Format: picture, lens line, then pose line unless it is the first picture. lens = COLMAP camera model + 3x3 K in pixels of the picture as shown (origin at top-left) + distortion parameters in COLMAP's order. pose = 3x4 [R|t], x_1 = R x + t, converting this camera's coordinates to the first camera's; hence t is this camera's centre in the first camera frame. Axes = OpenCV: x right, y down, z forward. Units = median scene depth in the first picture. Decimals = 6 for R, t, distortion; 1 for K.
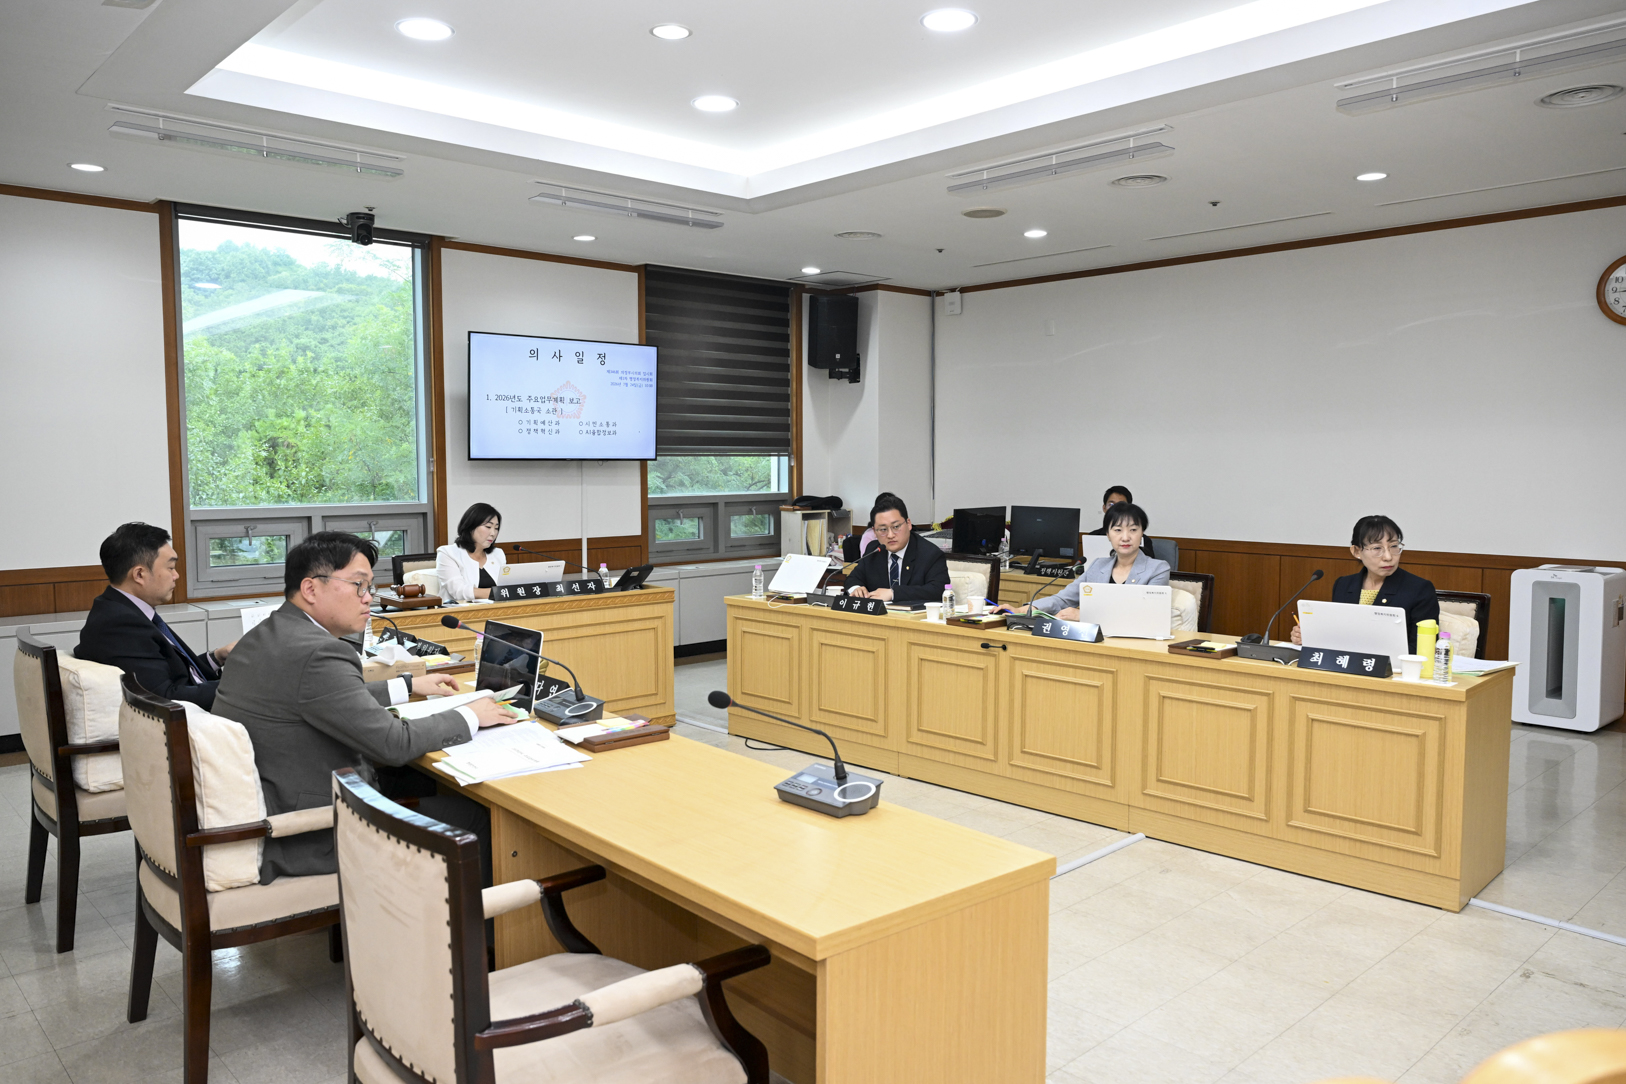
lens RADIAL K [[1173.6, 0, 804.5], [0, 1173.6, 543.7], [0, 0, 1]] dist [-0.008836, 0.000657]
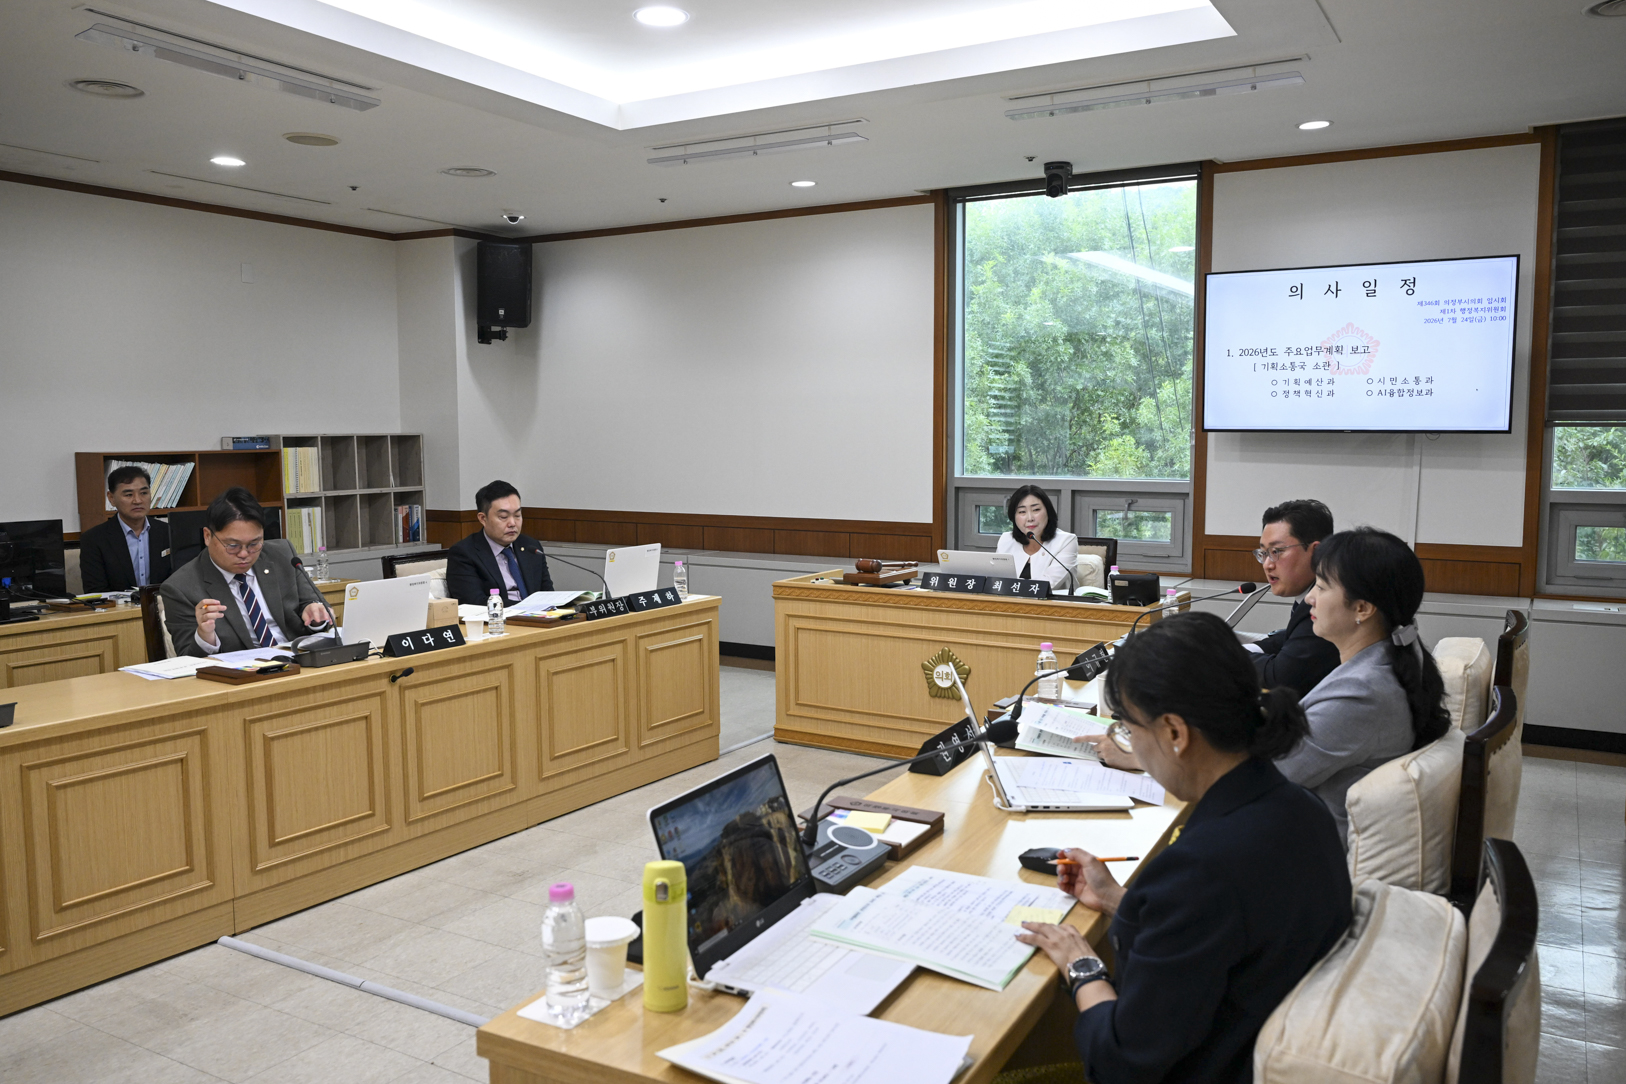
lens RADIAL K [[1327.8, 0, 780.6], [0, 1327.8, 547.6], [0, 0, 1]] dist [0.006353, -0.013367]
pose [[0.268161, 0.088613, -0.959290, 0.509292], [-0.069202, 0.994960, 0.072564, -0.035868], [0.960885, 0.046926, 0.272942, 0.446274]]
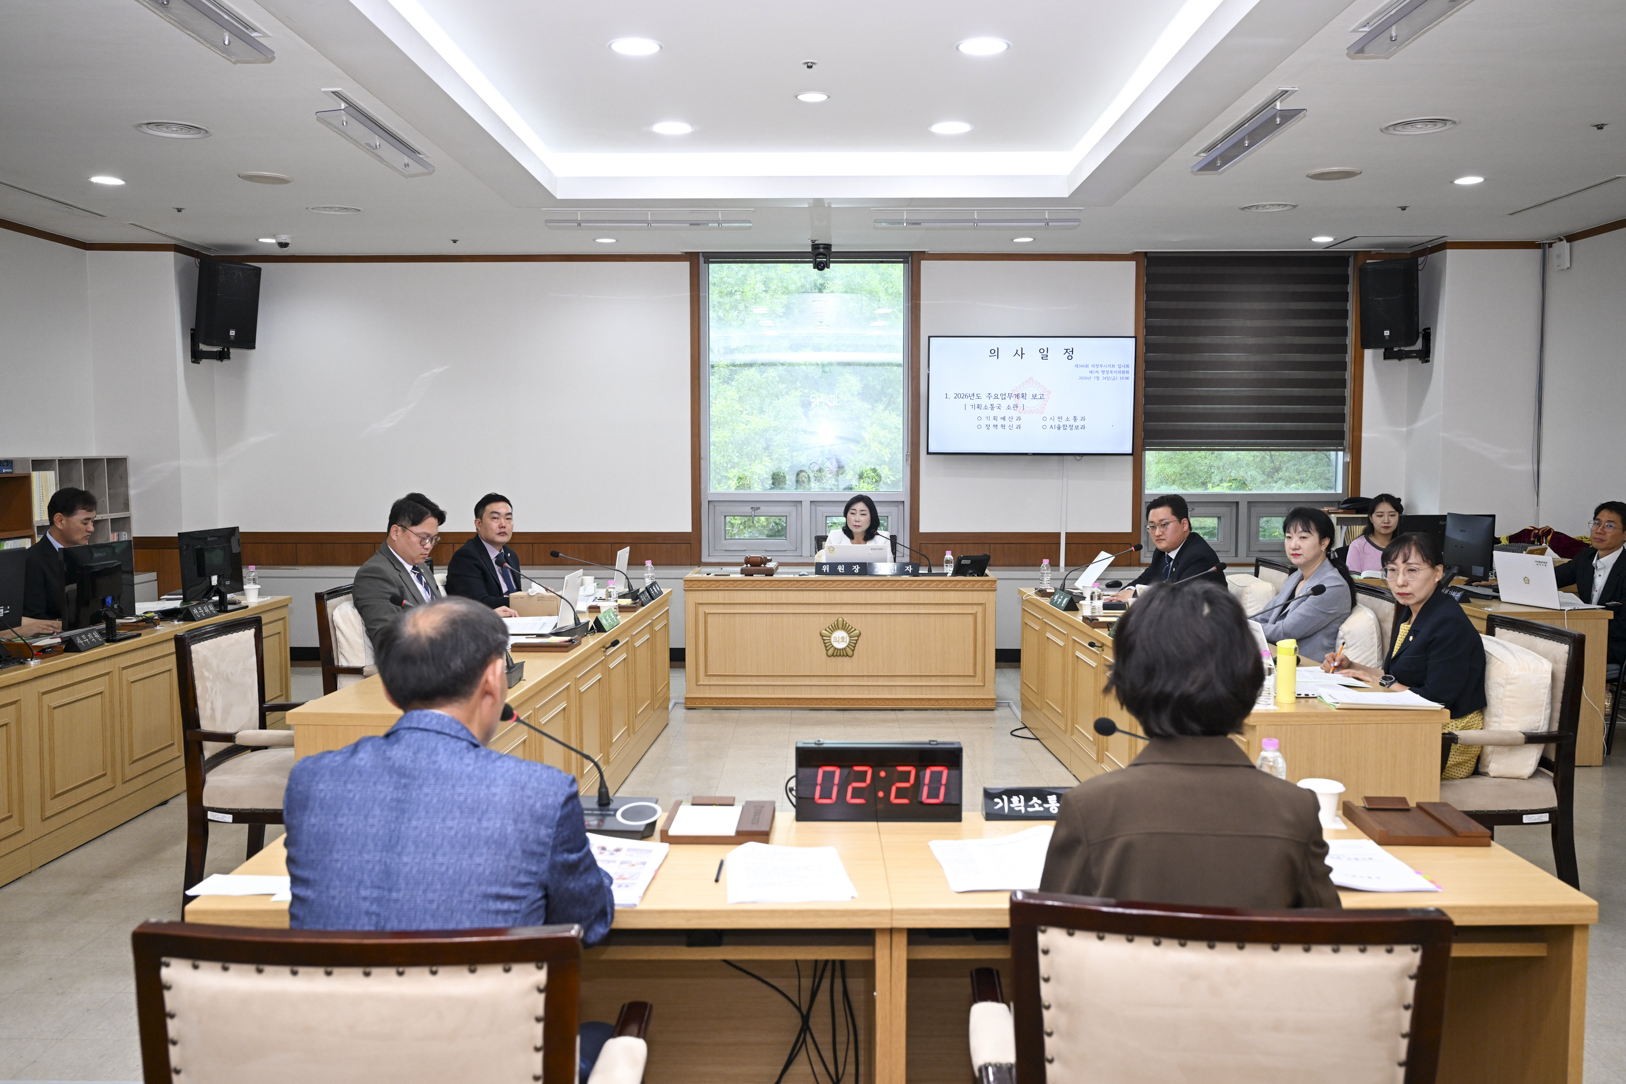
lens RADIAL K [[1417.1, 0, 818.2], [0, 1417.1, 540.1], [0, 0, 1]] dist [0.000236, 0.001475]
pose [[0.720963, 0.046618, -0.691403, 0.530751], [-0.052930, 0.998525, 0.012134, -0.001968], [0.690949, 0.027848, 0.722367, -0.018486]]
